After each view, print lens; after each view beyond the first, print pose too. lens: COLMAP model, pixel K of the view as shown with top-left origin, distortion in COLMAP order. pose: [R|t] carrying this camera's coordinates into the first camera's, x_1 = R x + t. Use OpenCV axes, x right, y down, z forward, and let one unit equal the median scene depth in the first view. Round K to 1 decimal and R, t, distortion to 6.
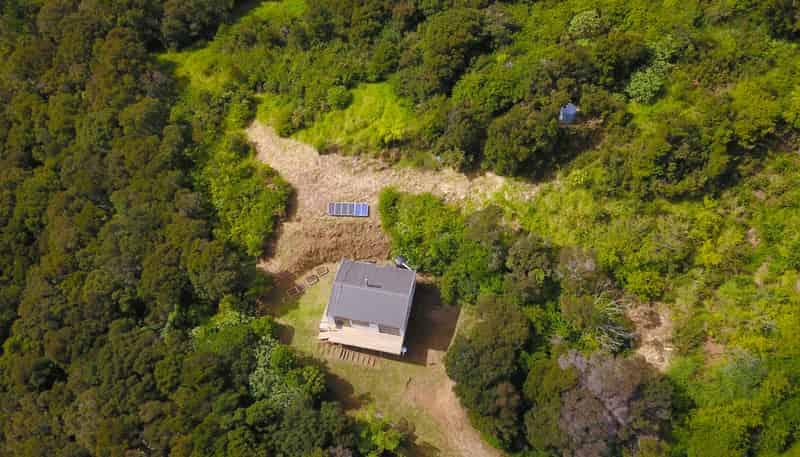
lens RADIAL K [[613.7, 0, 403.8], [0, 613.7, 221.2], [0, 0, 1]] dist [0.050923, -0.103199]
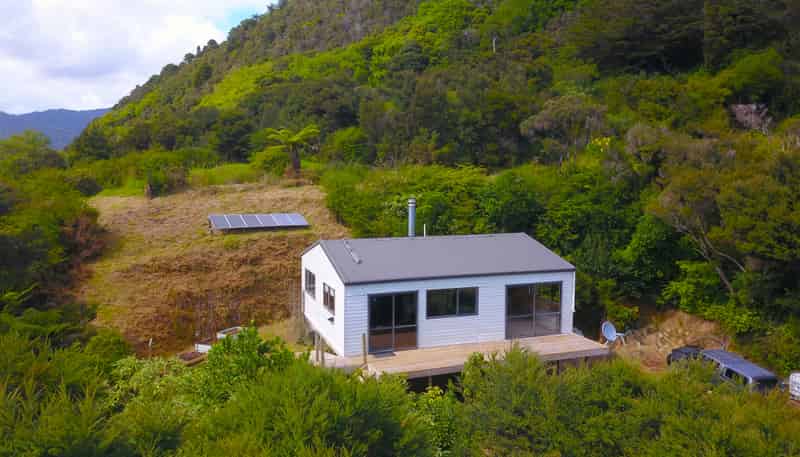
lens RADIAL K [[613.7, 0, 403.8], [0, 613.7, 221.2], [0, 0, 1]] dist [0.050923, -0.103199]
pose [[0.847244, -0.017465, 0.530916, -0.234378], [0.437463, 0.589905, -0.678704, 0.317422], [-0.301336, 0.807284, 0.507434, 0.755774]]
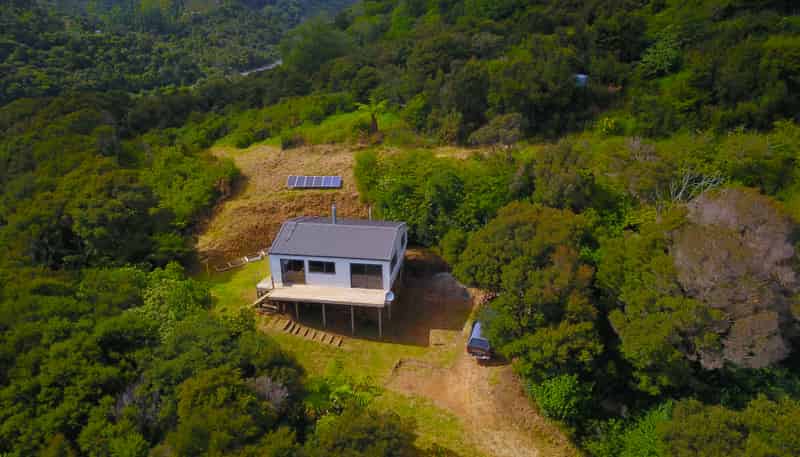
lens RADIAL K [[613.7, 0, 403.8], [0, 613.7, 221.2], [0, 0, 1]] dist [0.050923, -0.103199]
pose [[0.999448, 0.000187, 0.033230, -0.005737], [0.019625, 0.803657, -0.594769, 0.472959], [-0.026817, 0.595092, 0.803210, 0.421869]]
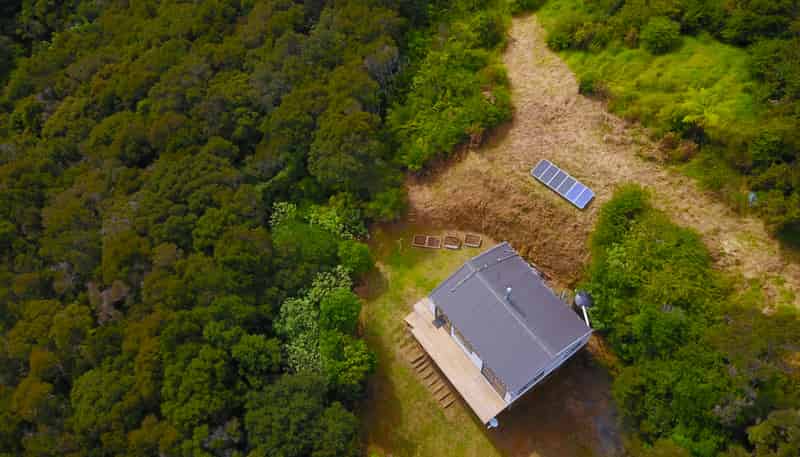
lens RADIAL K [[613.7, 0, 403.8], [0, 613.7, 221.2], [0, 0, 1]] dist [0.050923, -0.103199]
pose [[0.742219, 0.559076, -0.369520, 0.042771], [-0.549744, 0.823280, 0.141391, 0.011875], [0.383266, 0.098198, 0.918403, 0.369878]]
